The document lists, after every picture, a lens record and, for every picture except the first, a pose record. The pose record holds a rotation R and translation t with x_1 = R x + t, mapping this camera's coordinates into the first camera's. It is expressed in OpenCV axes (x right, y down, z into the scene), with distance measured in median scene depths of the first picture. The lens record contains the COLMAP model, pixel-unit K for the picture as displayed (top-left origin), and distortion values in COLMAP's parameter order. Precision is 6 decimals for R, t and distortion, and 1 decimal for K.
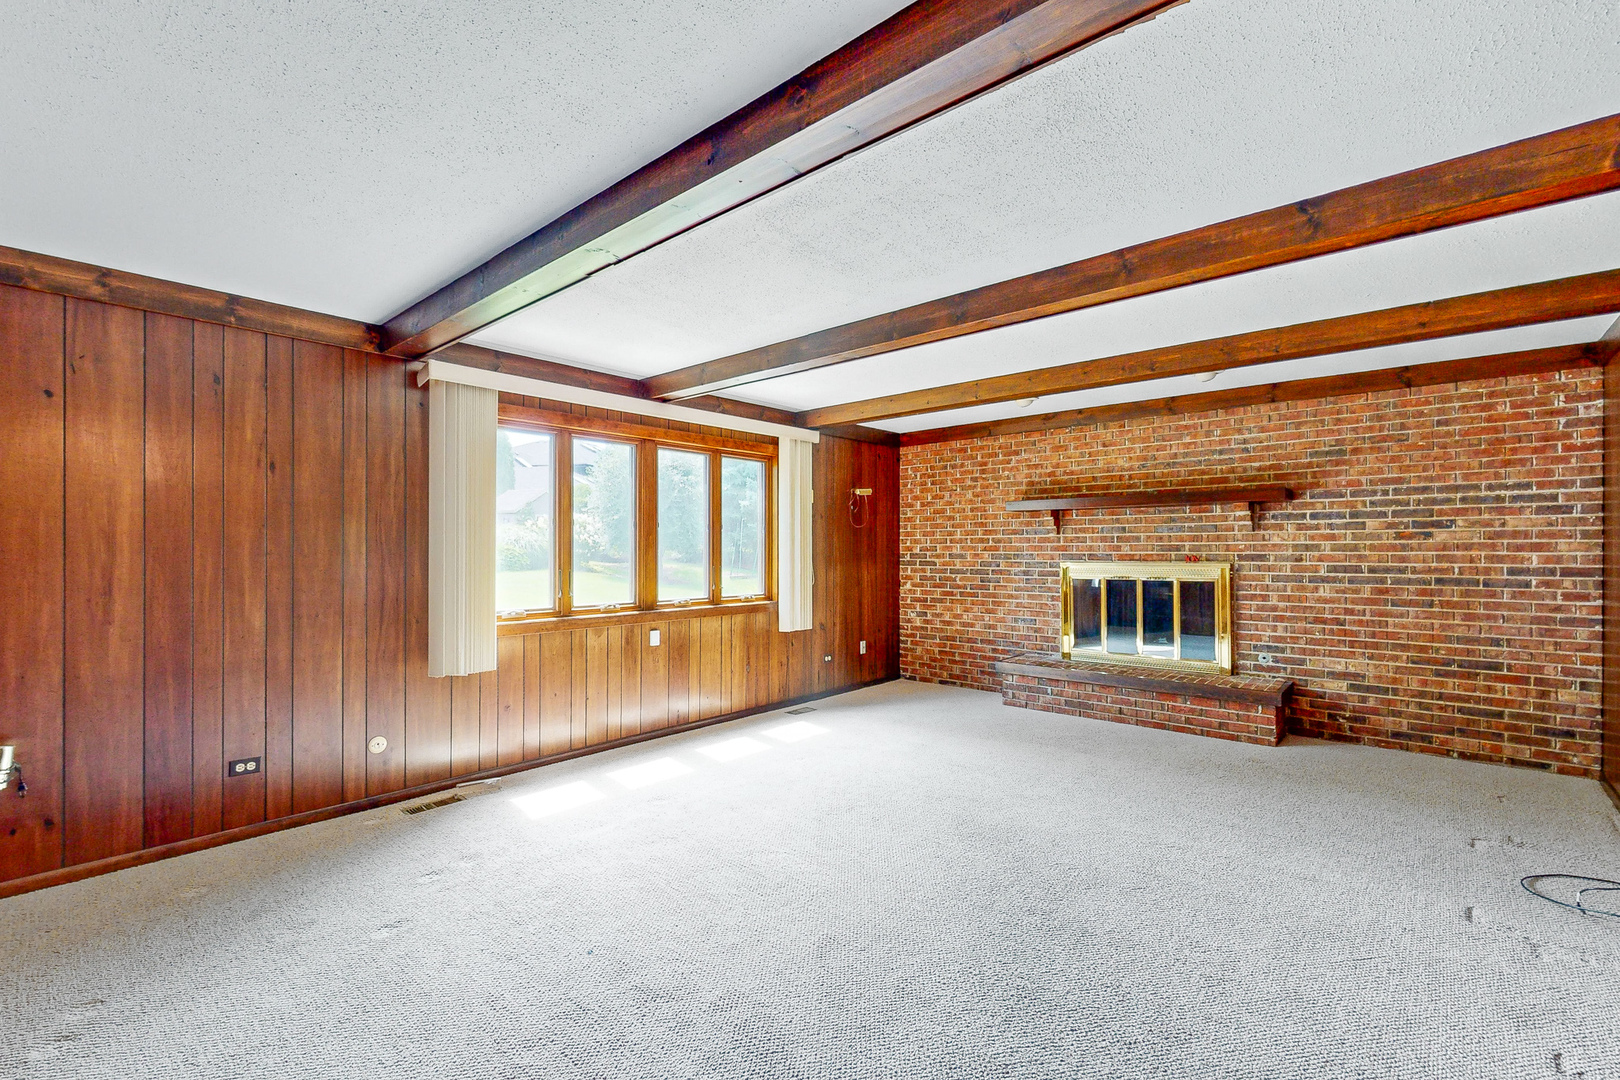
lens RADIAL K [[707.4, 0, 810.0], [0, 707.4, 540.0], [0, 0, 1]] dist [-0.000108, 0.000003]
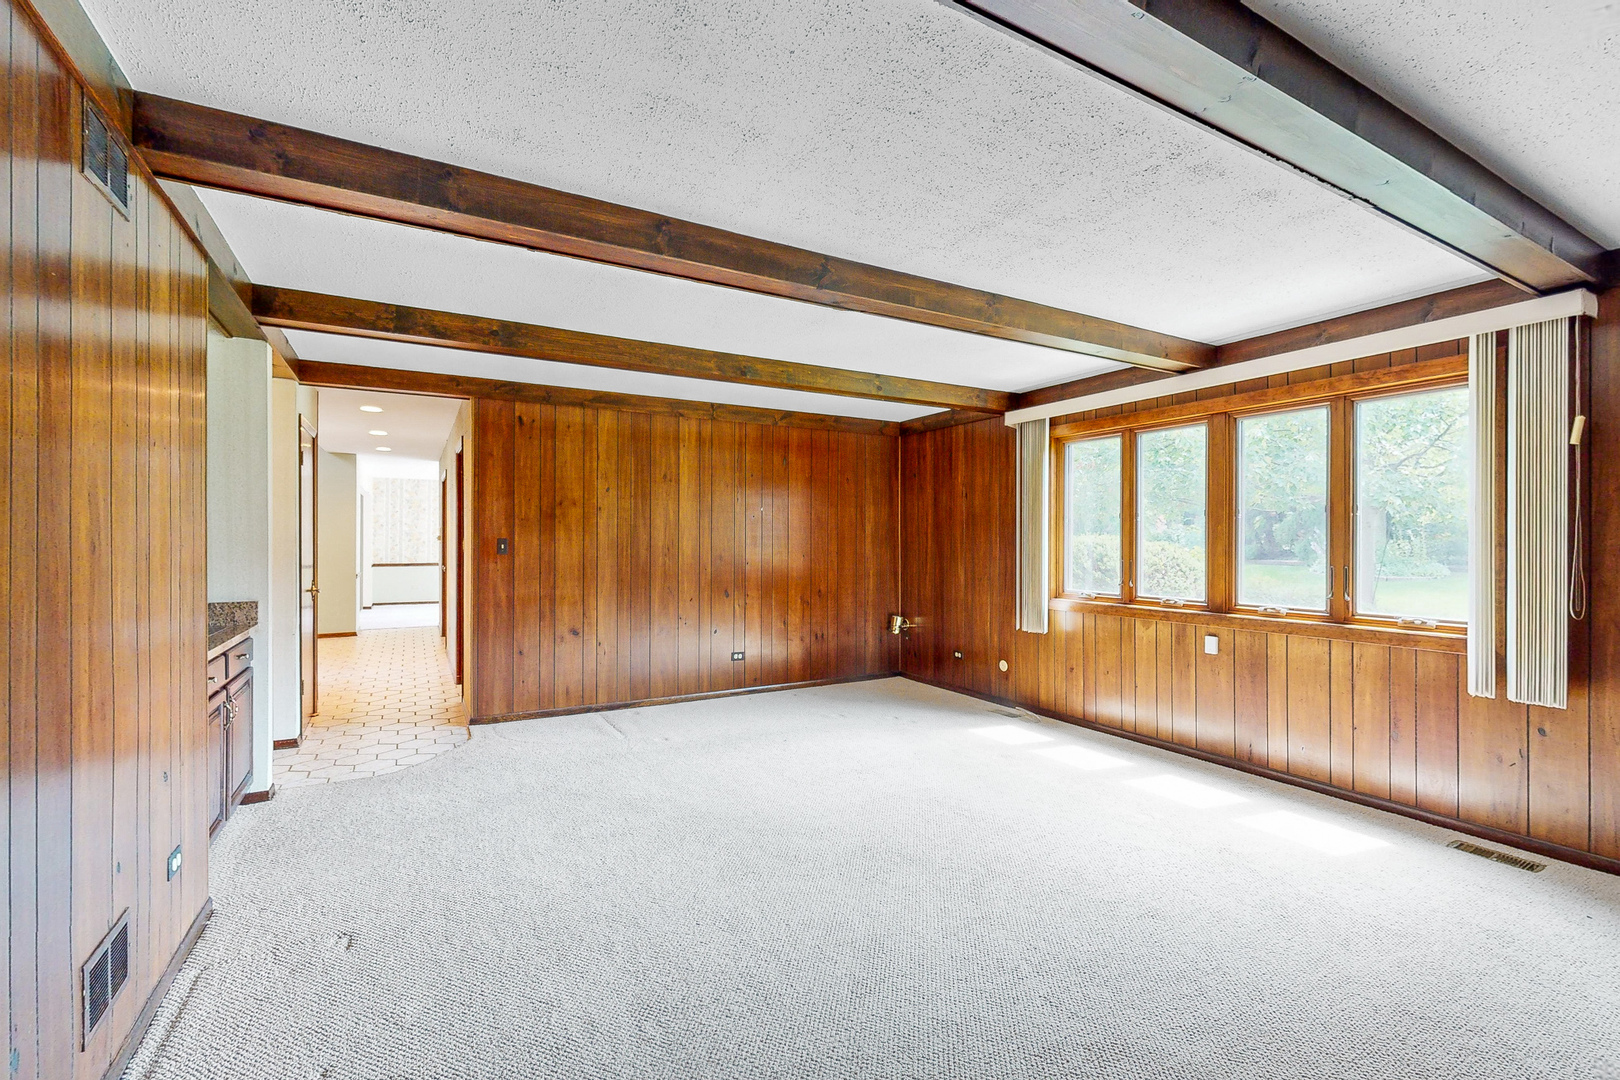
lens RADIAL K [[707.4, 0, 810.0], [0, 707.4, 540.0], [0, 0, 1]] dist [-0.000108, 0.000003]
pose [[-0.320539, 0.000889, -0.947235, 0.793968], [0.010396, 0.999943, -0.002580, 0.009158], [0.947178, -0.010675, -0.320530, 0.867117]]
